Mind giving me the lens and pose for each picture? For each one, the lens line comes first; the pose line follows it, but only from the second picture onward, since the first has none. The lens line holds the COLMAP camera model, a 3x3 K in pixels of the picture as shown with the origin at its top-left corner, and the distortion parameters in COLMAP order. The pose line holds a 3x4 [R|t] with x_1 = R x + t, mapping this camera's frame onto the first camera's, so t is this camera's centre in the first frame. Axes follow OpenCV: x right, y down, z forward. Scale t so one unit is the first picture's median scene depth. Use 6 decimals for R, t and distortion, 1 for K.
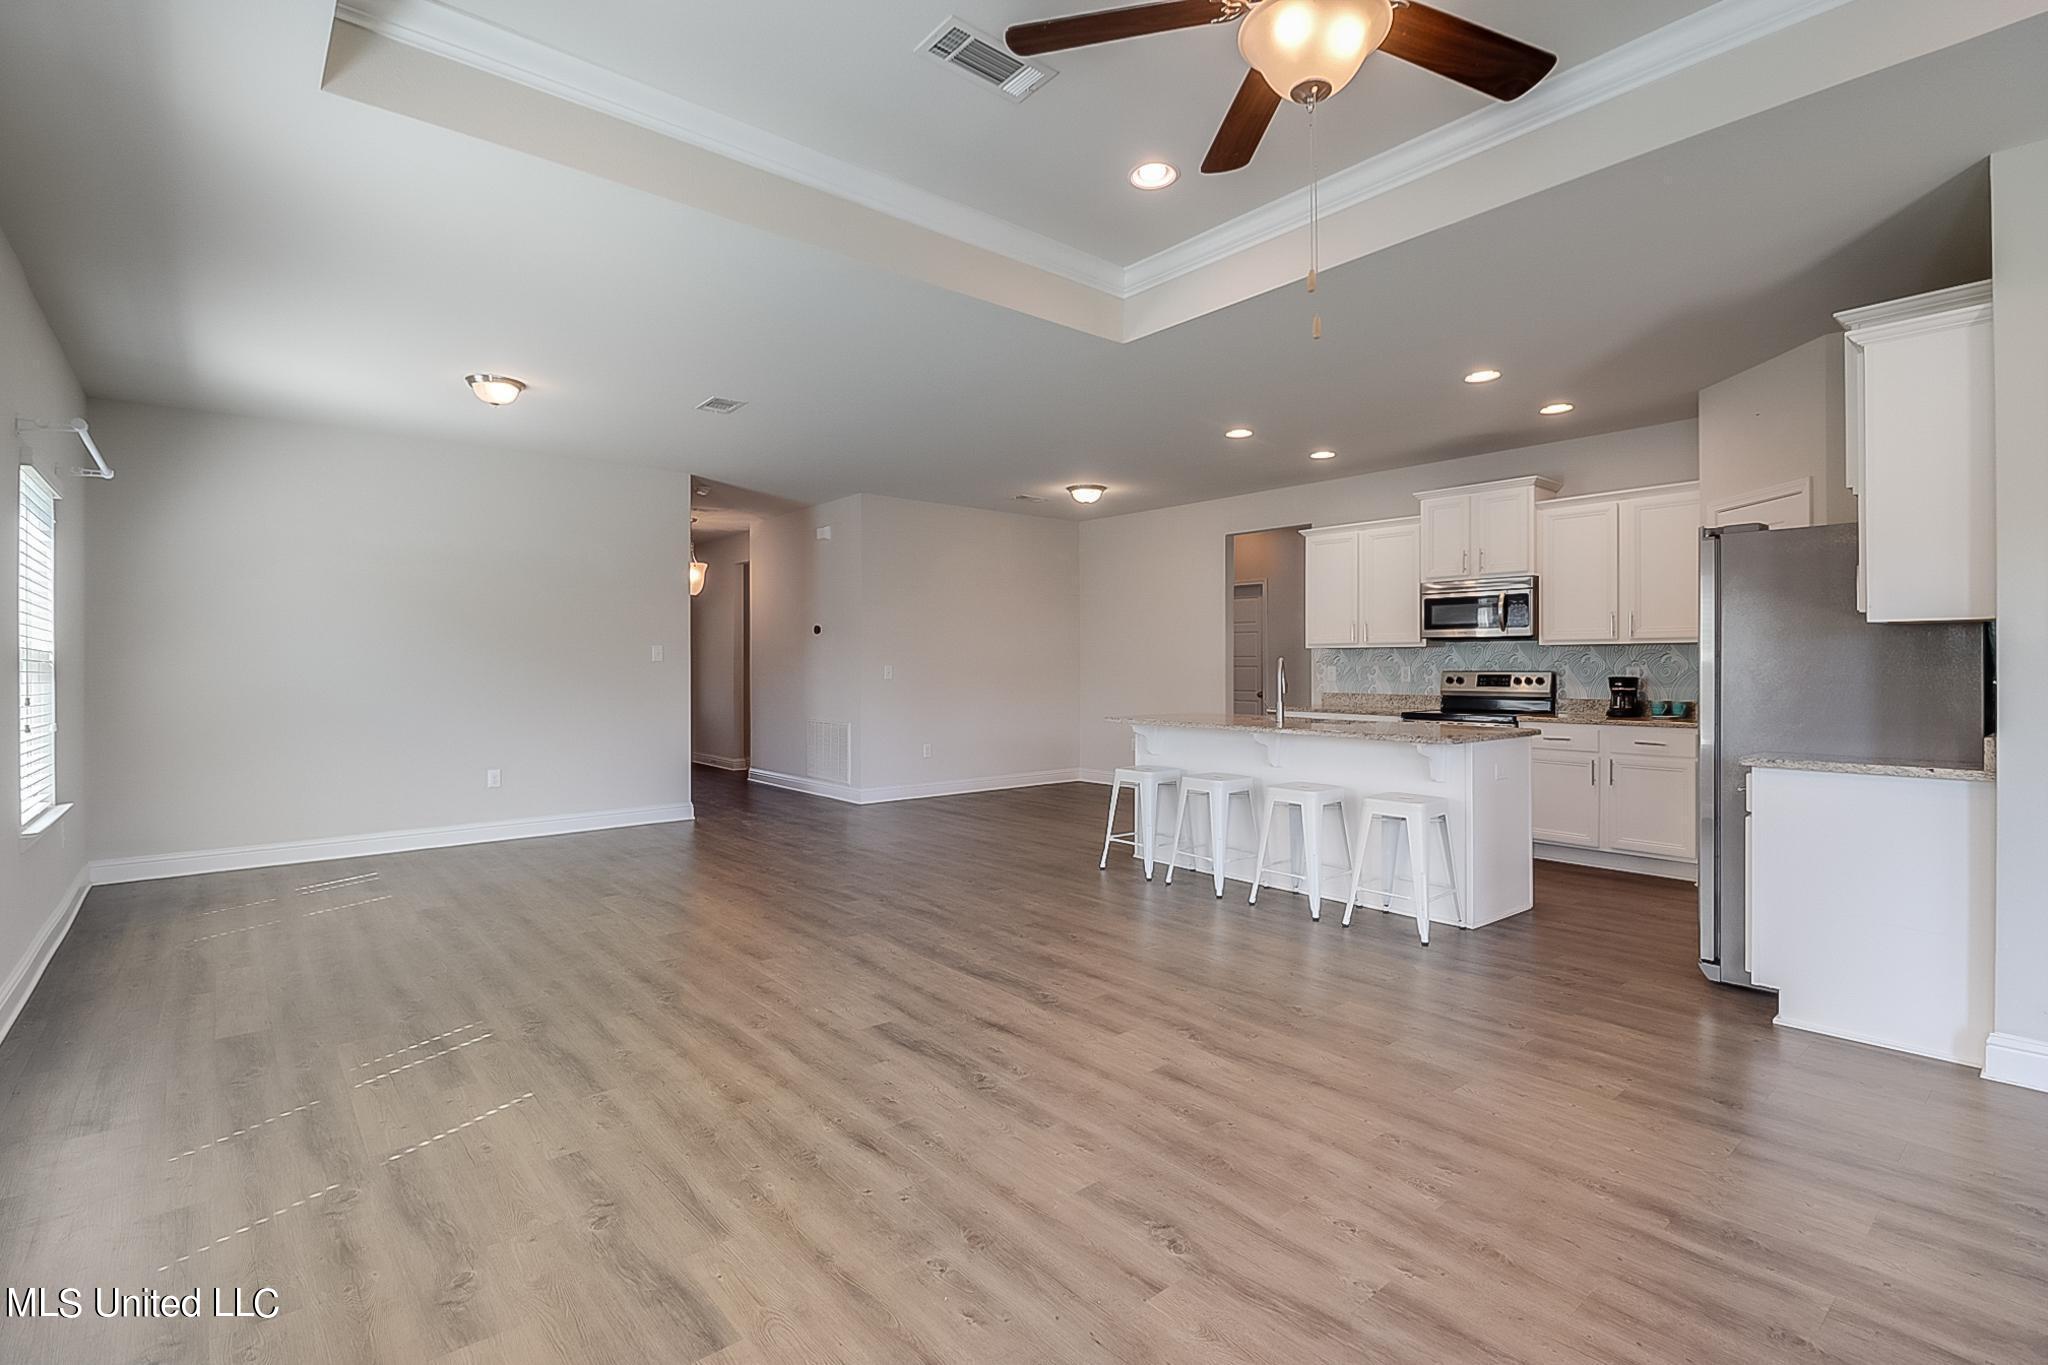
lens RADIAL K [[953.0, 0, 1022.9], [0, 953.0, 662.8], [0, 0, 1]] dist [-0.000130, -0.000109]
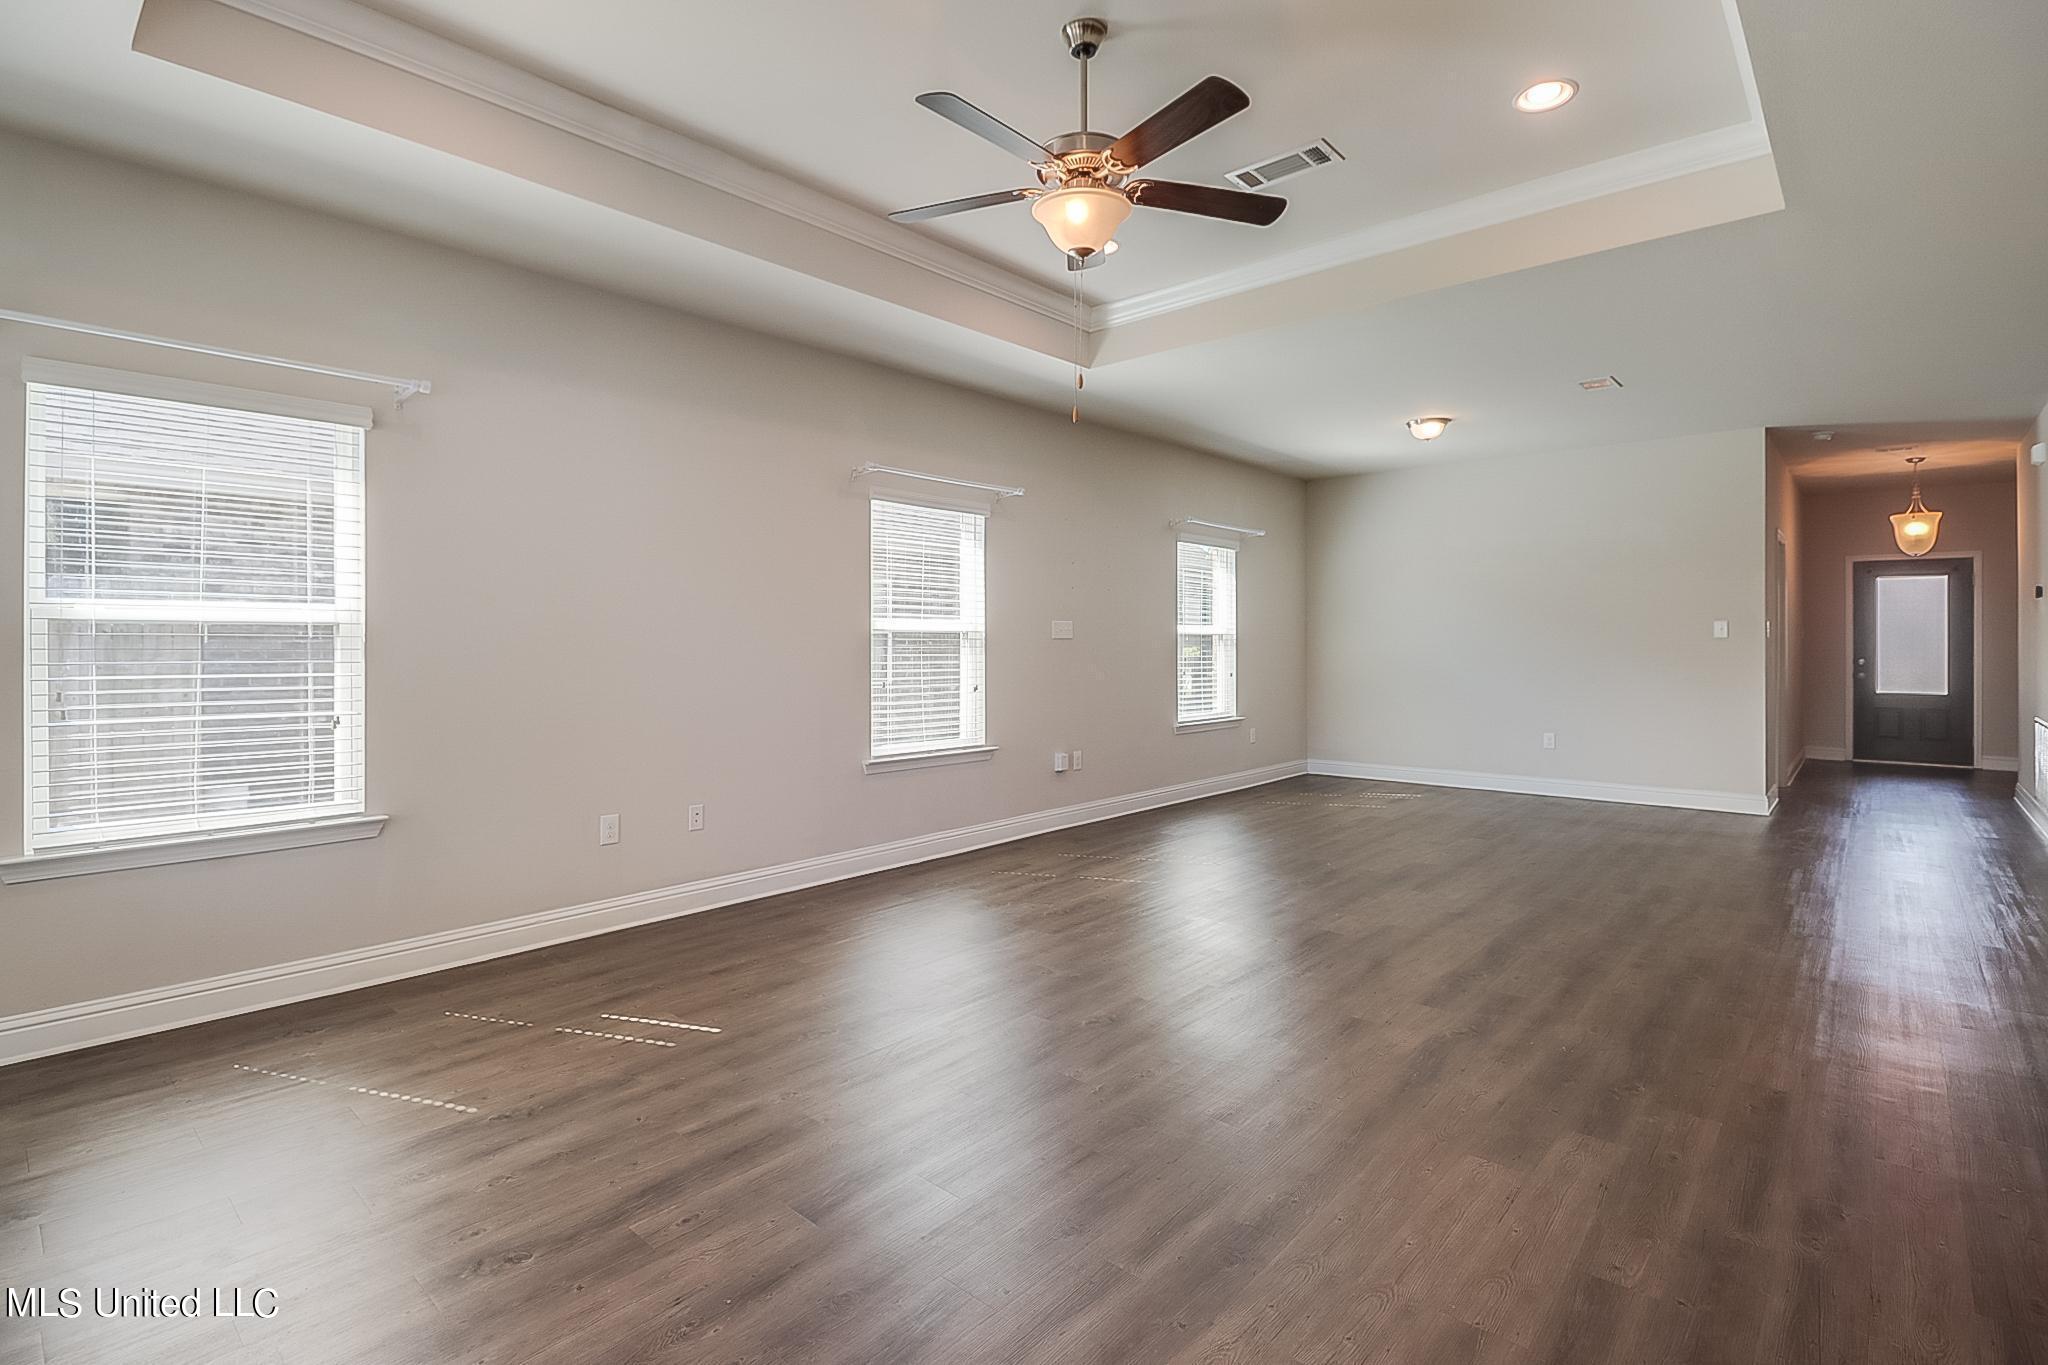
lens RADIAL K [[988.2, 0, 1020.8], [0, 988.2, 640.4], [0, 0, 1]] dist [-0.000138, -0.000238]
pose [[0.143444, 0.001814, -0.989657, 0.834827], [0.001092, 0.999997, 0.001992, -0.002778], [0.989658, -0.001366, 0.143442, 0.324040]]
